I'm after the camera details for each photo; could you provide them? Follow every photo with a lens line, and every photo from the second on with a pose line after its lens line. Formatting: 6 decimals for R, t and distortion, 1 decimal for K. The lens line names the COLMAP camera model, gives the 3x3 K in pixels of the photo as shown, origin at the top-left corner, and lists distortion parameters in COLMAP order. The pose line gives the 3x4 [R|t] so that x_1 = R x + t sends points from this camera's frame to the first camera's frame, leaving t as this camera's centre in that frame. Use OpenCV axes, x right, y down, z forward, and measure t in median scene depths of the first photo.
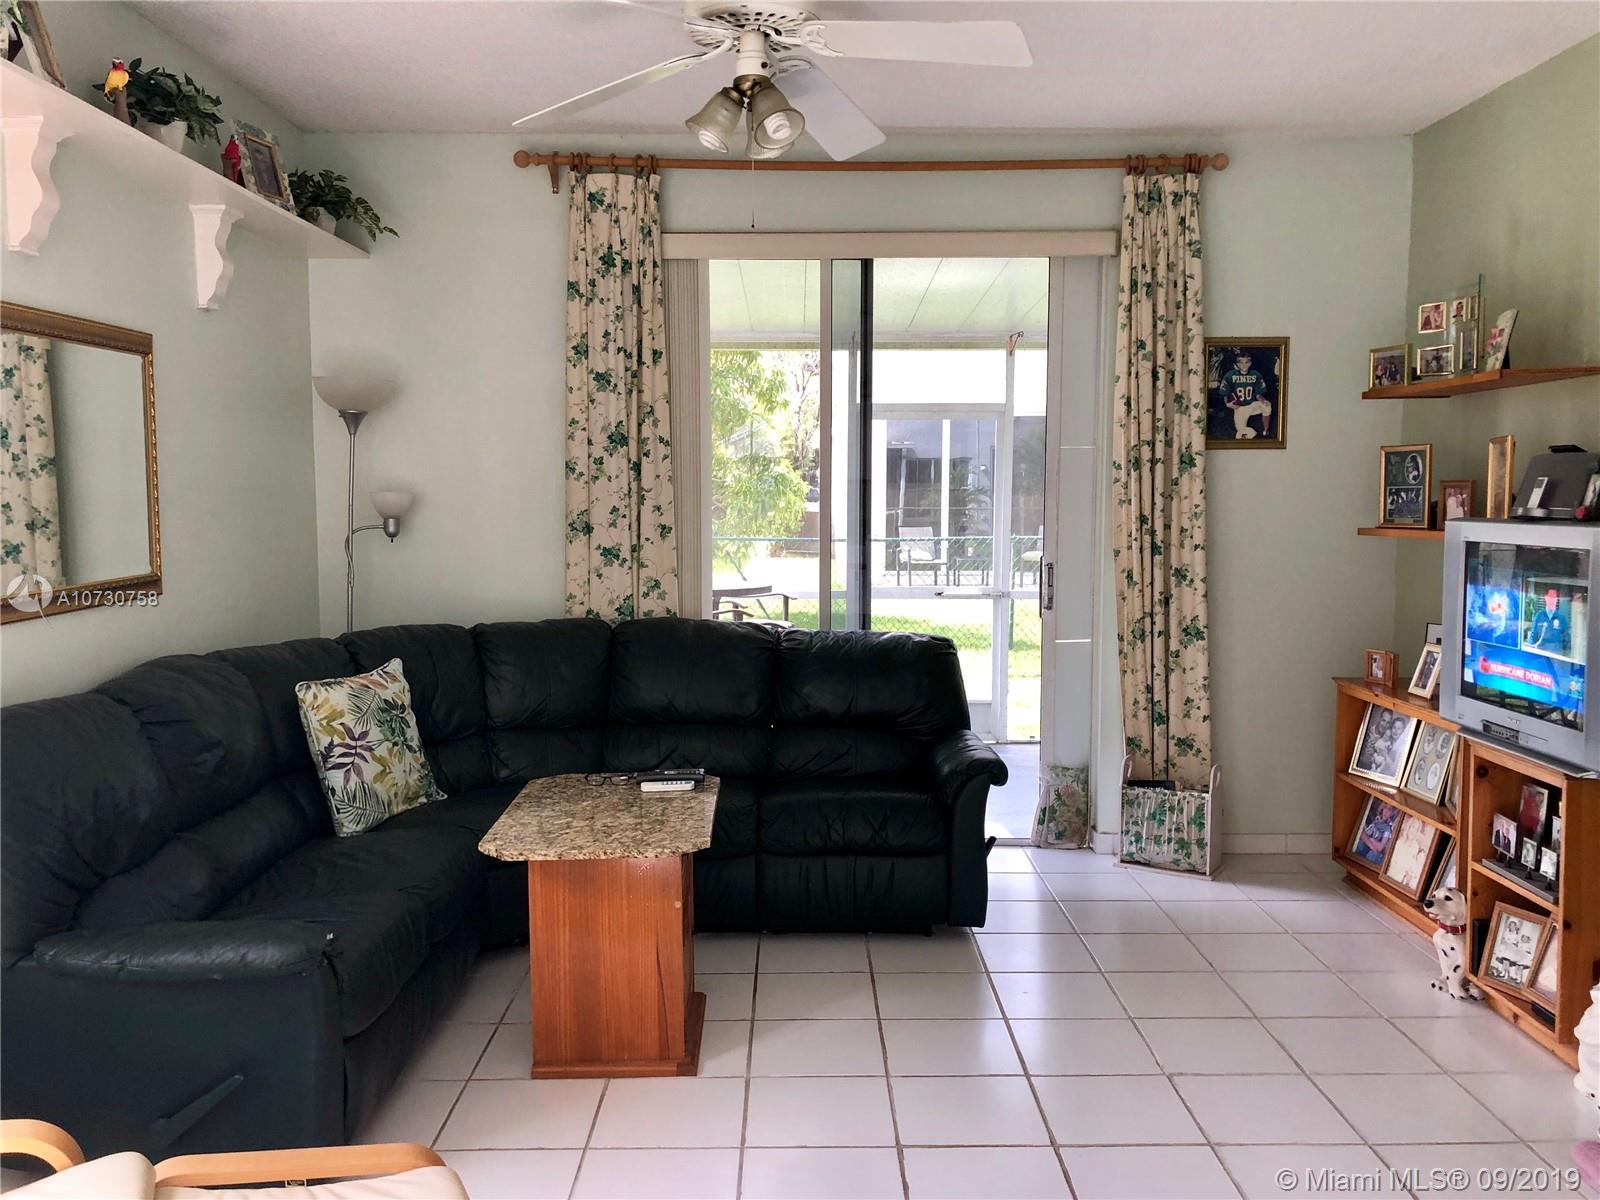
lens RADIAL K [[1334.7, 0, 799.5], [0, 1334.7, 605.0], [0, 0, 1]] dist [0.048951, 0.005229]
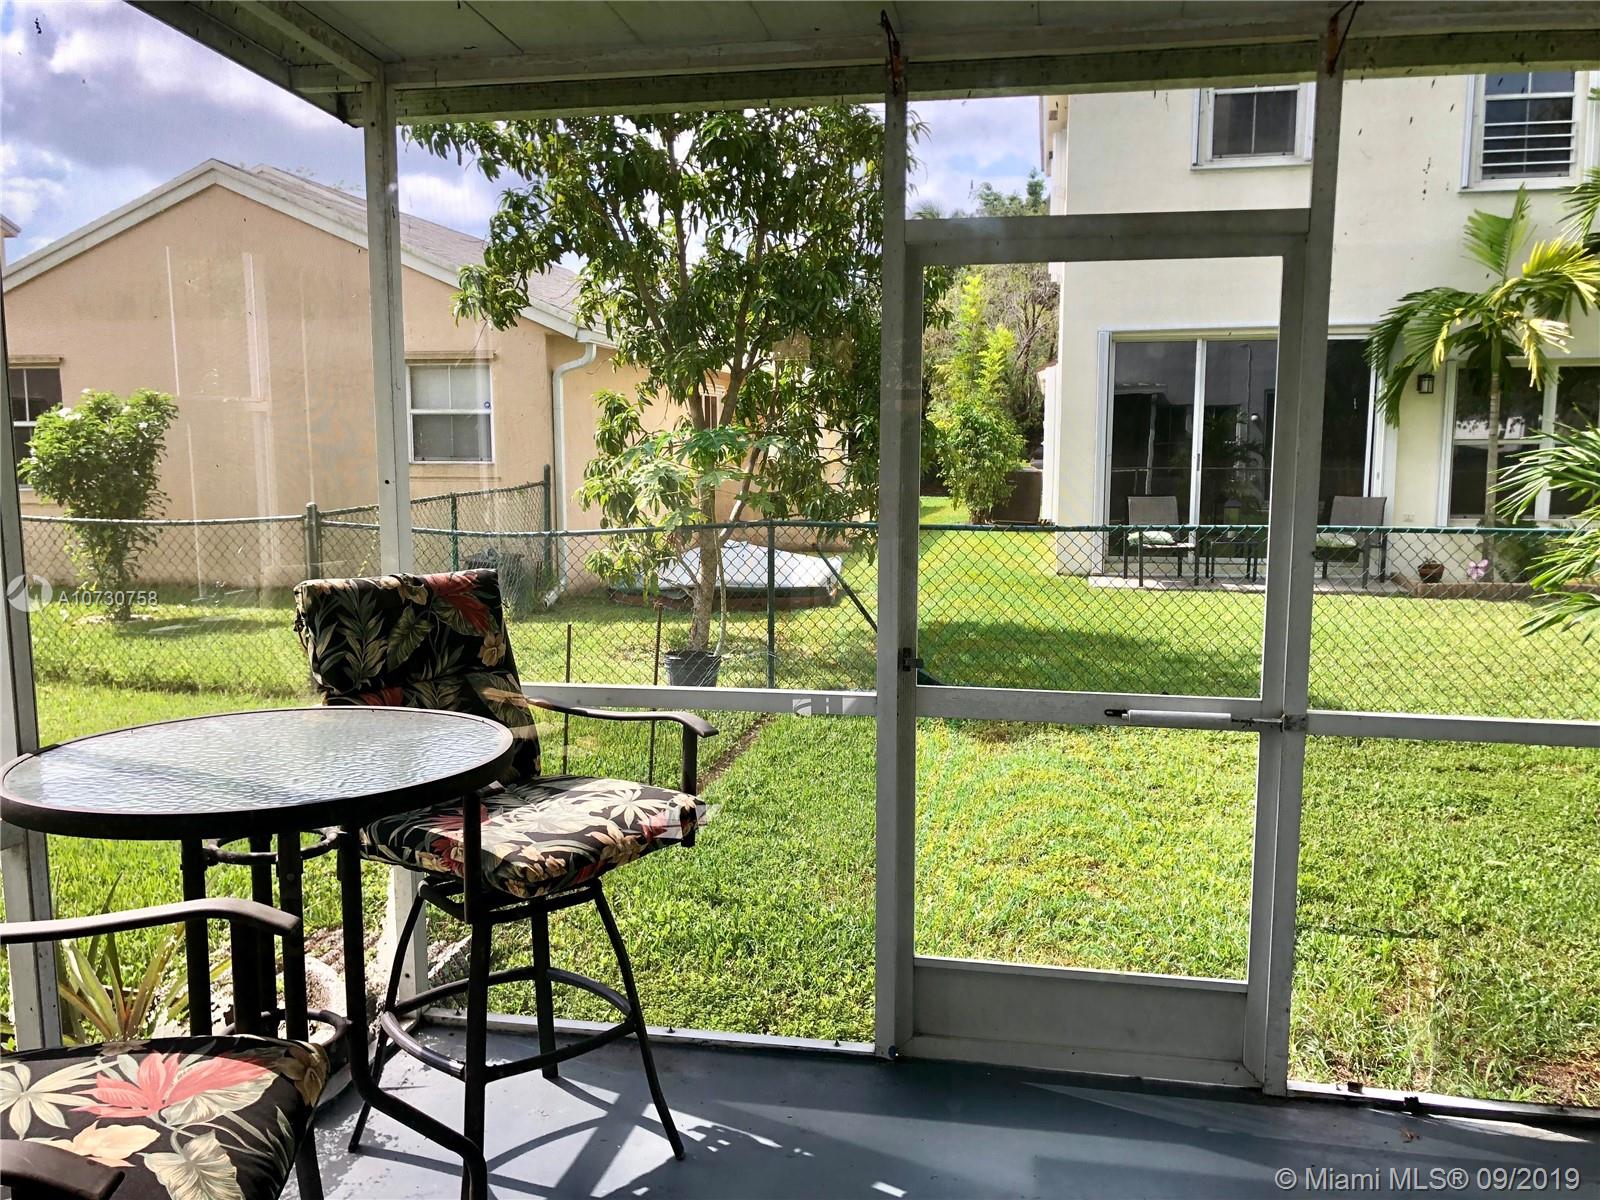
lens RADIAL K [[1334.7, 0, 799.5], [0, 1334.7, 597.7], [0, 0, 1]] dist [0.048951, 0.005229]
pose [[0.982008, 0.022263, -0.187521, 0.027798], [-0.017273, 0.999453, 0.028203, -0.015605], [0.188046, -0.024457, 0.981856, 0.192334]]
